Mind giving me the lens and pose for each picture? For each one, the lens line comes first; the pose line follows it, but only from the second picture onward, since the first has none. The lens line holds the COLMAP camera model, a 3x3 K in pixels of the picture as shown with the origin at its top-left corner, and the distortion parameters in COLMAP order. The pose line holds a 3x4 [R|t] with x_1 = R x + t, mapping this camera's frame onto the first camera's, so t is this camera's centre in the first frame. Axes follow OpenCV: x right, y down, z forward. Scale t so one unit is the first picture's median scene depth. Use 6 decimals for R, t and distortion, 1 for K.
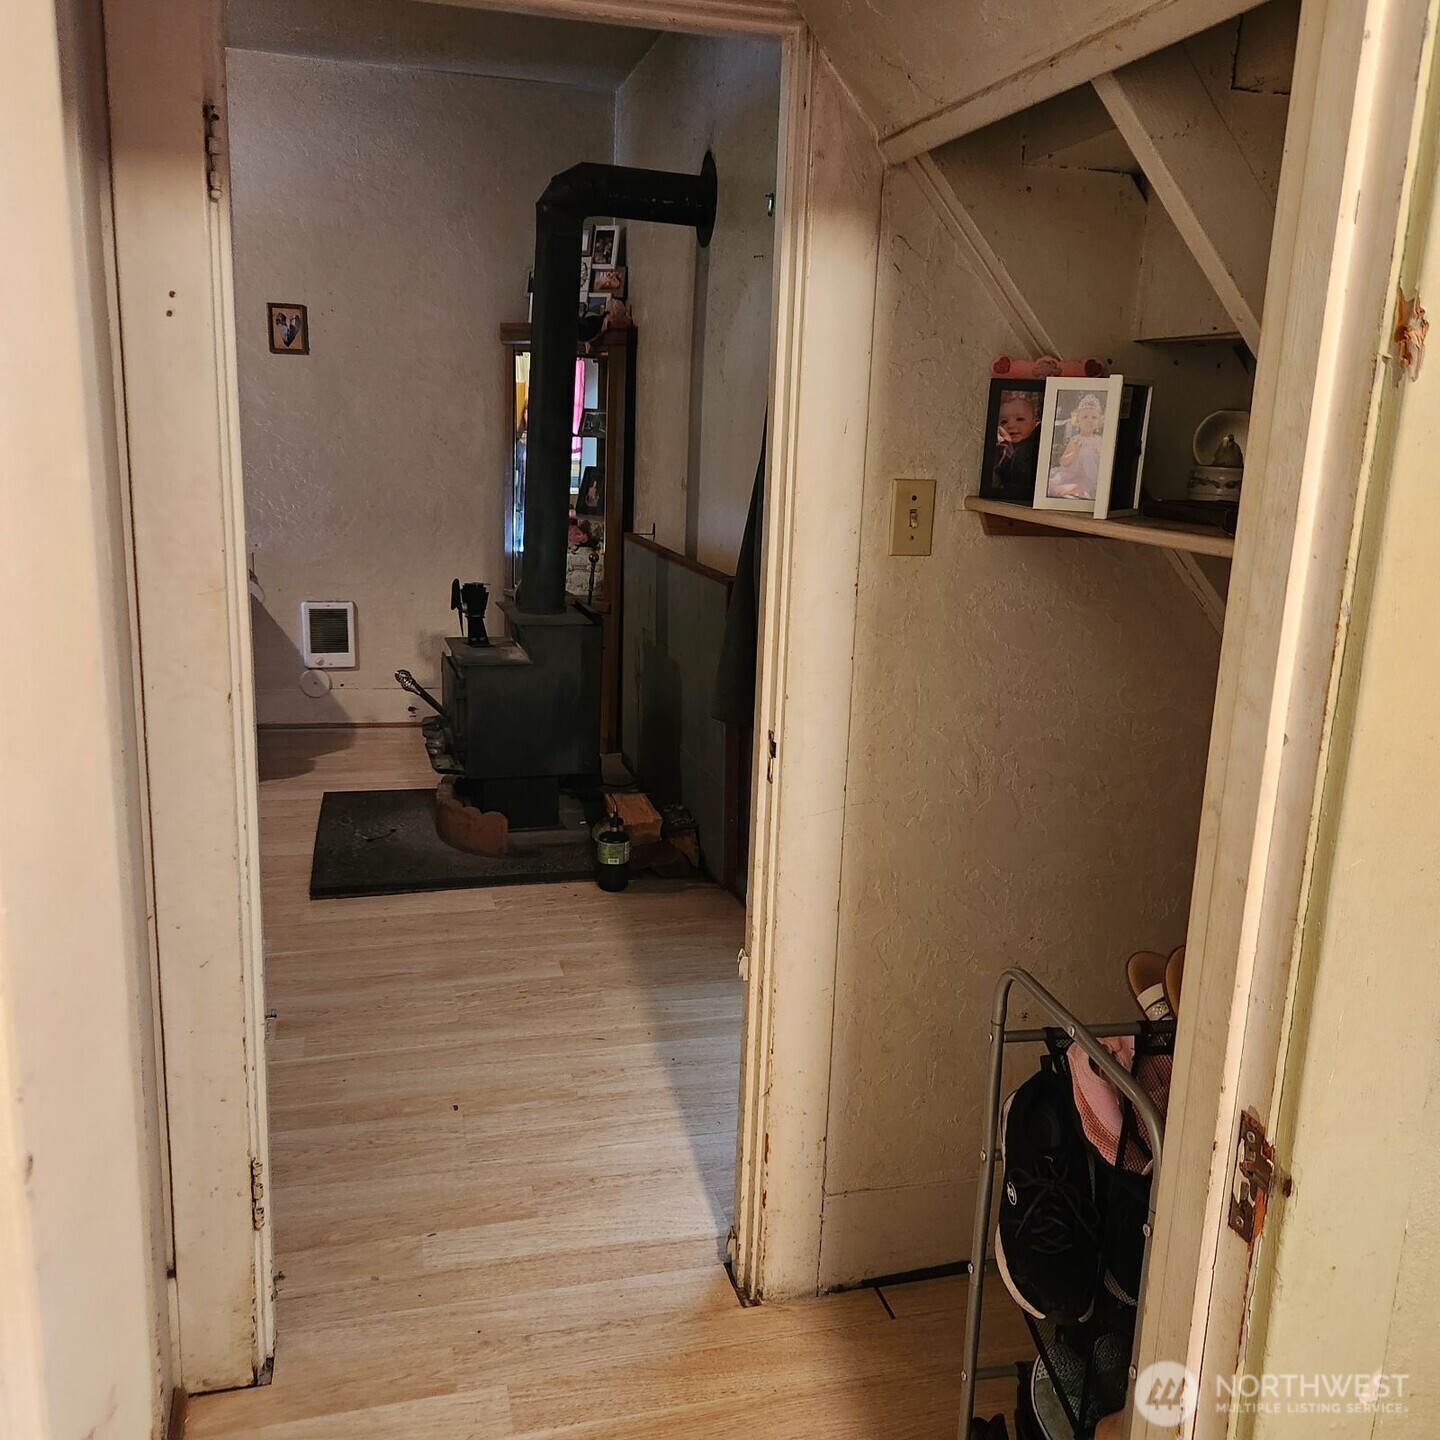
lens RADIAL K [[1258.2, 0, 722.6], [0, 1258.2, 720.4], [0, 0, 1]] dist [0.070606, -0.088640]
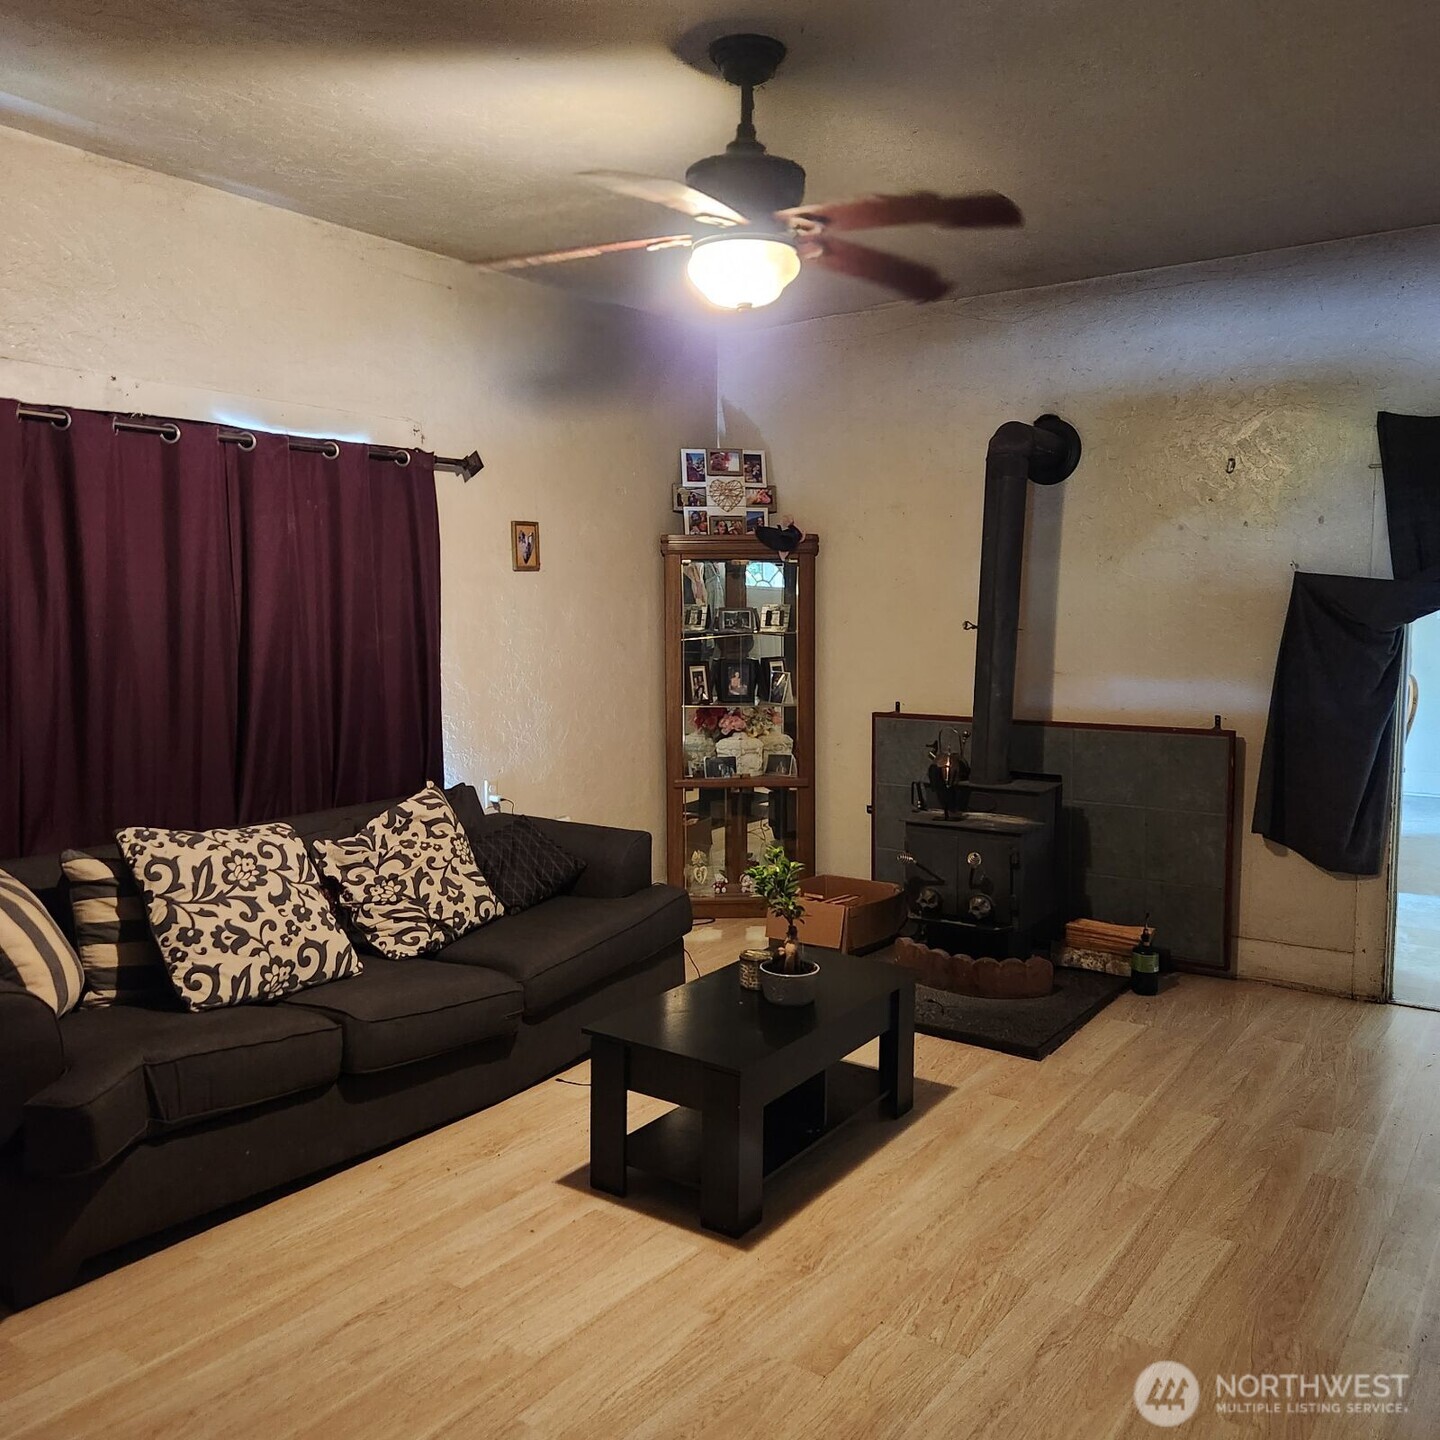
lens RADIAL K [[1258.2, 0, 722.6], [0, 1258.2, 720.4], [0, 0, 1]] dist [0.070606, -0.088640]
pose [[0.763672, -0.108710, 0.636386, -1.100704], [0.172502, 0.984242, -0.038872, -0.146485], [-0.622132, 0.139463, 0.770391, 0.237196]]
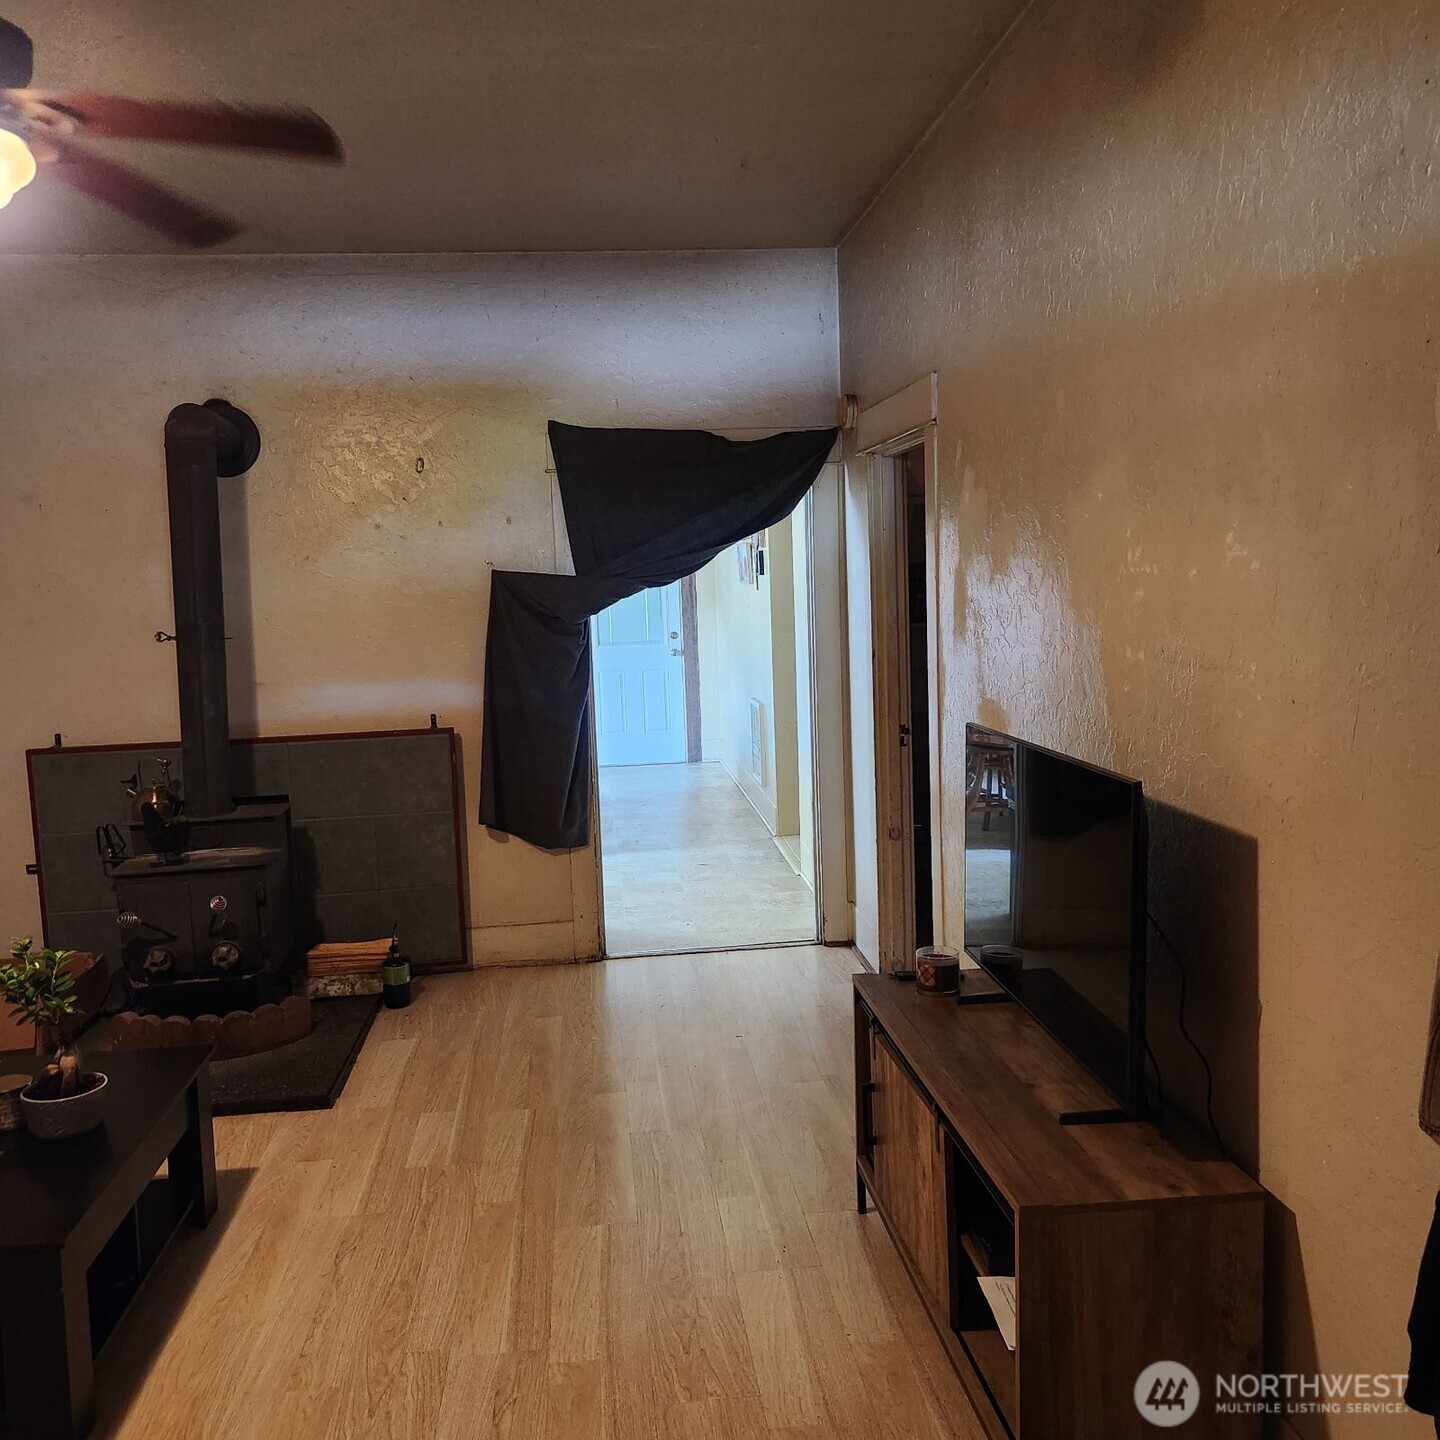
lens RADIAL K [[1258.2, 0, 722.6], [0, 1258.2, 720.4], [0, 0, 1]] dist [0.070606, -0.088640]
pose [[0.142454, -0.155189, 0.977560, -1.112378], [0.252124, 0.960744, 0.115779, -0.180726], [-0.957152, 0.229973, 0.175989, 0.396898]]
